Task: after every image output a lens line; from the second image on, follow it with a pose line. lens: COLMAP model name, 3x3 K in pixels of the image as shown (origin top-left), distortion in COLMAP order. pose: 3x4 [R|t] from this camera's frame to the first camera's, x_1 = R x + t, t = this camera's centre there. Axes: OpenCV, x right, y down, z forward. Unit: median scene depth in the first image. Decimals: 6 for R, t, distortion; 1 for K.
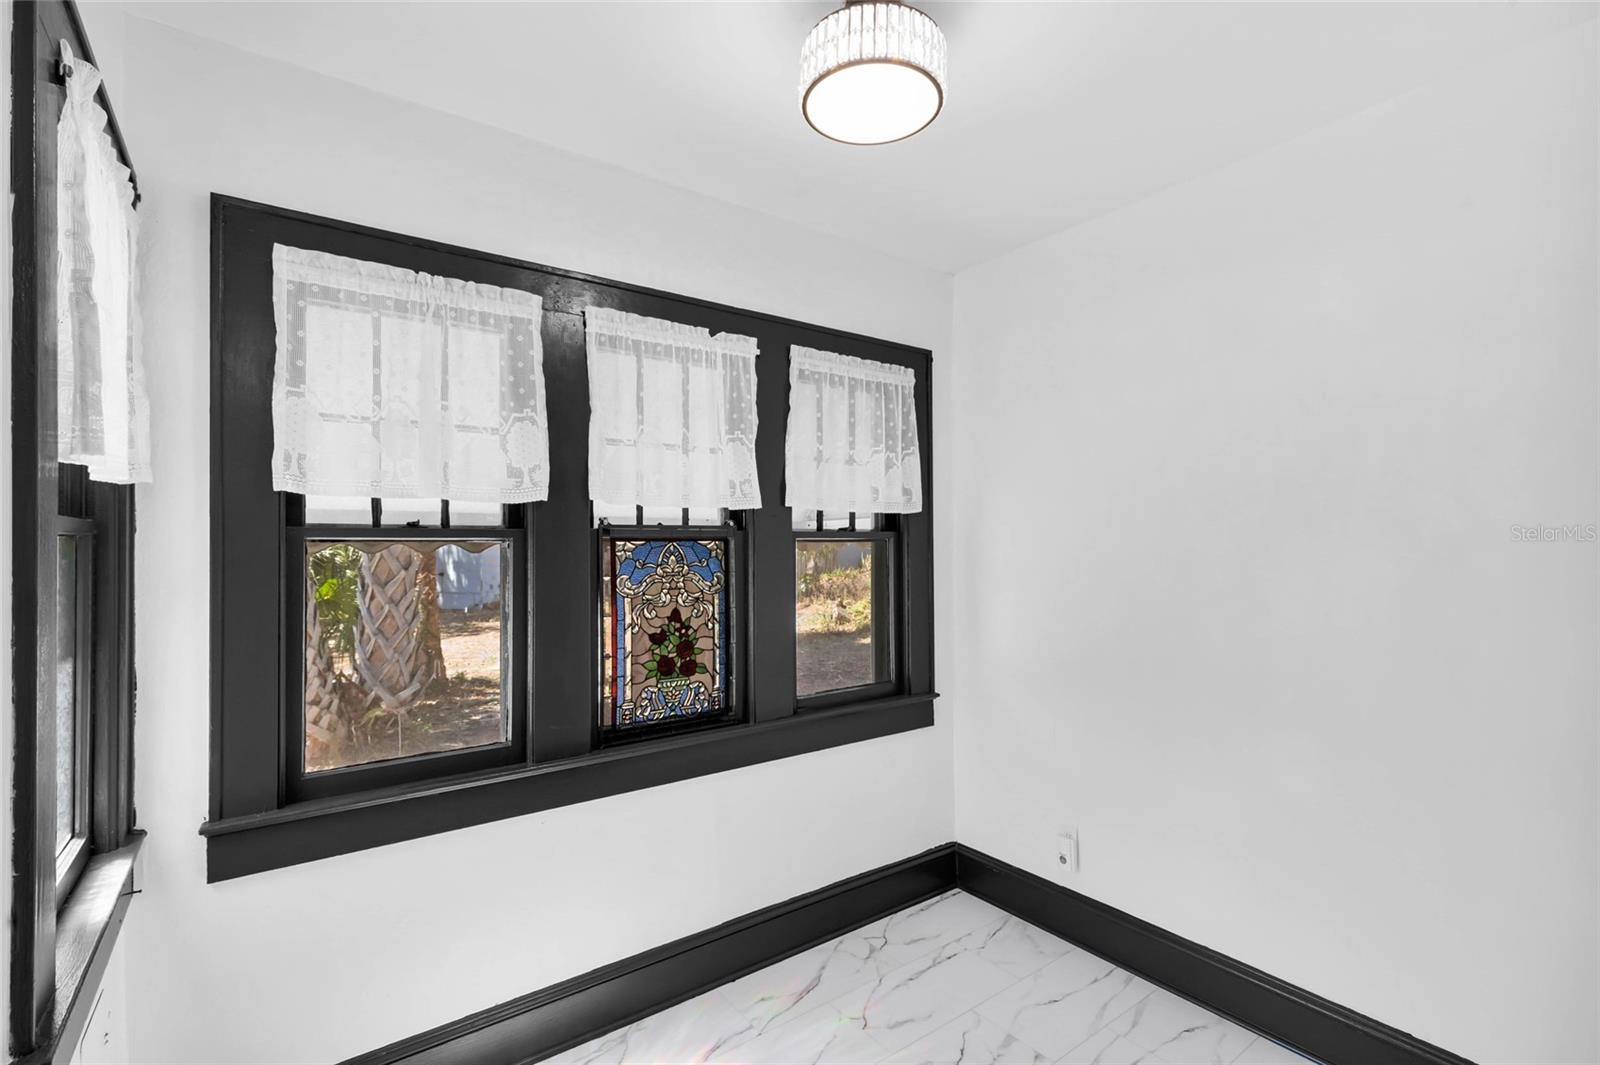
lens RADIAL K [[721.0, 0, 794.1], [0, 721.0, 533.3], [0, 0, 1]] dist [-0.002330, 0.000531]
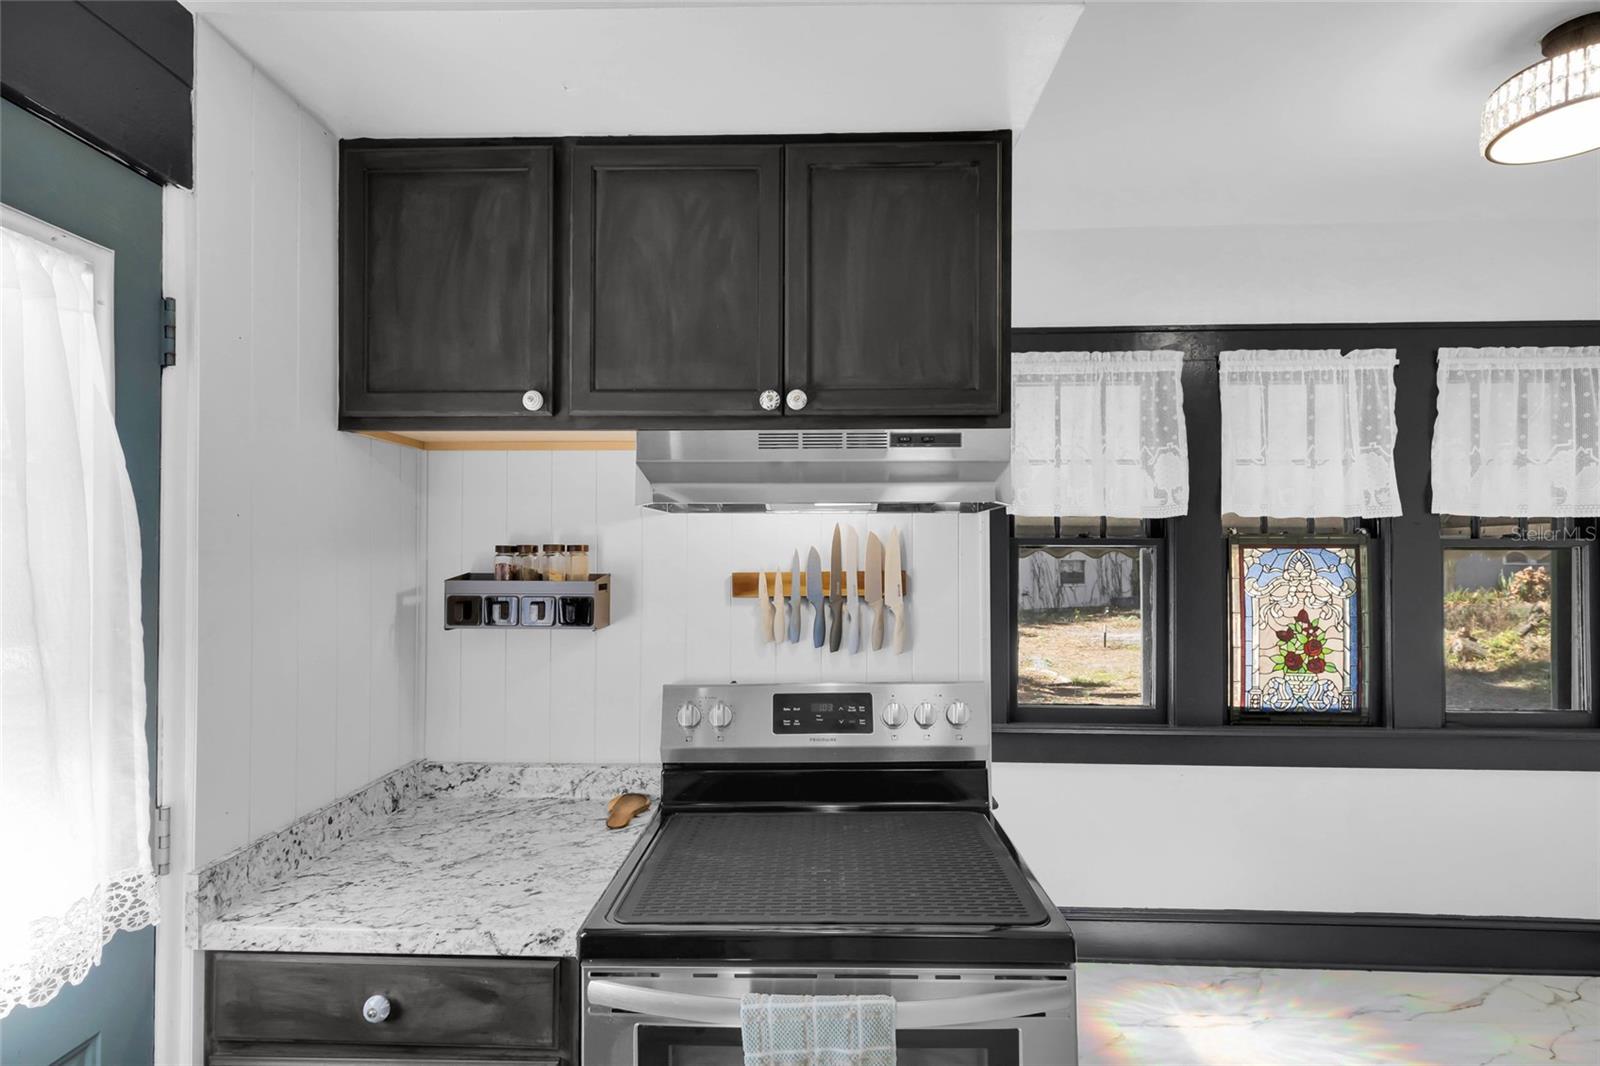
lens RADIAL K [[721.0, 0, 798.9], [0, 721.0, 546.0], [0, 0, 1]] dist [-0.002330, 0.000531]
pose [[0.779663, -0.001018, -0.626198, -0.074686], [0.002293, 0.999997, 0.001229, 0.004038], [0.626195, -0.002394, 0.779663, -0.326130]]
